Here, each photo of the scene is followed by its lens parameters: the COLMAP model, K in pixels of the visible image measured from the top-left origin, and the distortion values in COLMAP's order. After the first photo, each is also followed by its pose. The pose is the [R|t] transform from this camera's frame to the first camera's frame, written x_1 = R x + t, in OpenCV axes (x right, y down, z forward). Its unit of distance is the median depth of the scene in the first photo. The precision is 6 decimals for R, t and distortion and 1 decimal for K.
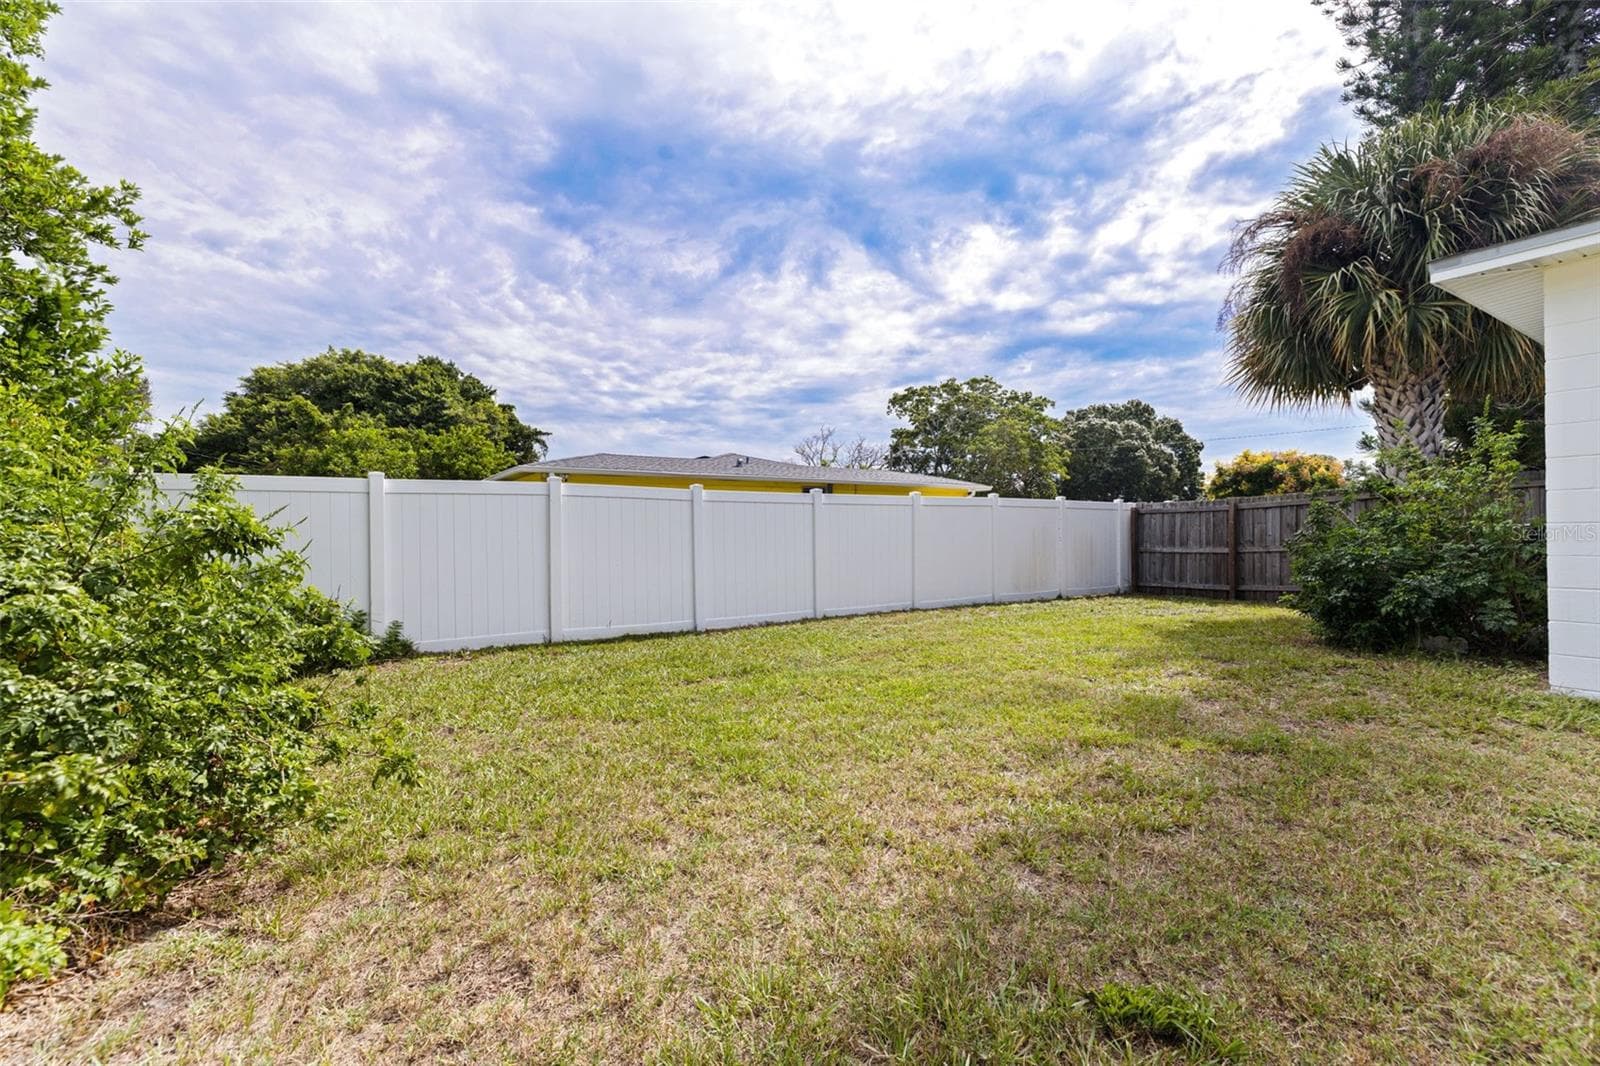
lens RADIAL K [[691.8, 0, 800.0], [0, 691.8, 533.0], [0, 0, 1]] dist [-0.002091, -0.000029]
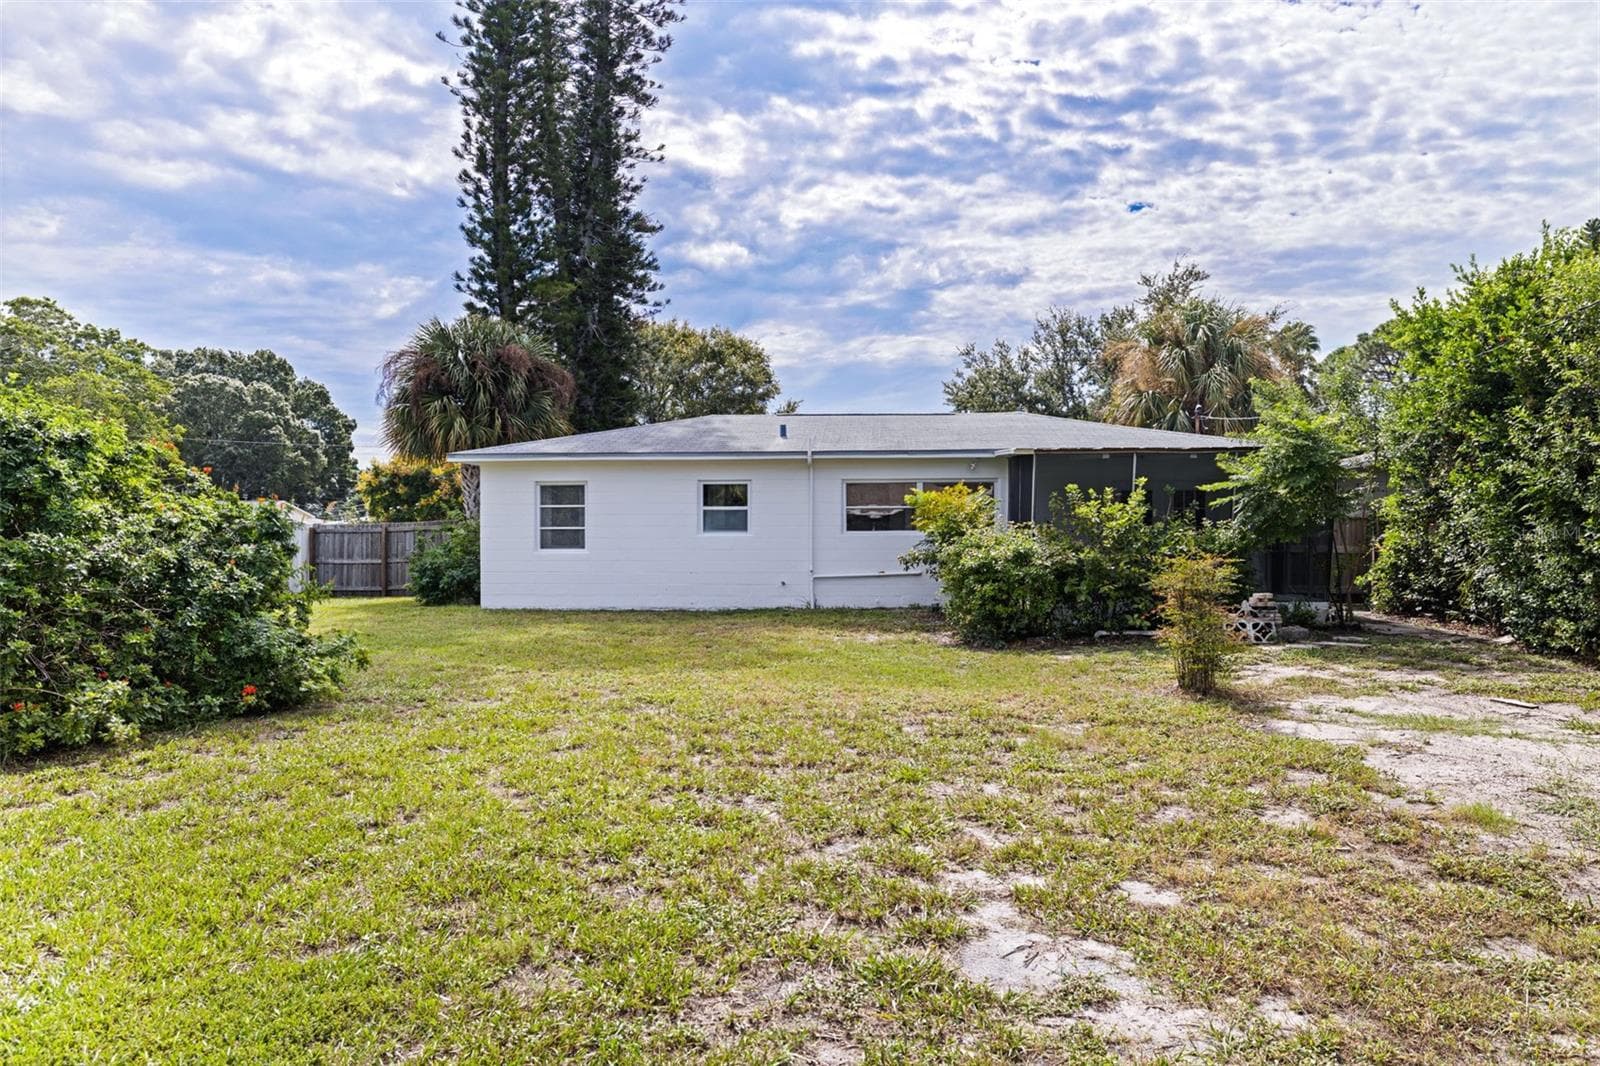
lens RADIAL K [[1123.5, 0, 800.0], [0, 1123.5, 533.0], [0, 0, 1]] dist [-0.001831, 0.000098]
pose [[0.616097, 0.006855, 0.787641, -0.096799], [-0.003545, 0.999976, -0.005930, -0.003228], [-0.787663, 0.000862, 0.616106, -0.159423]]
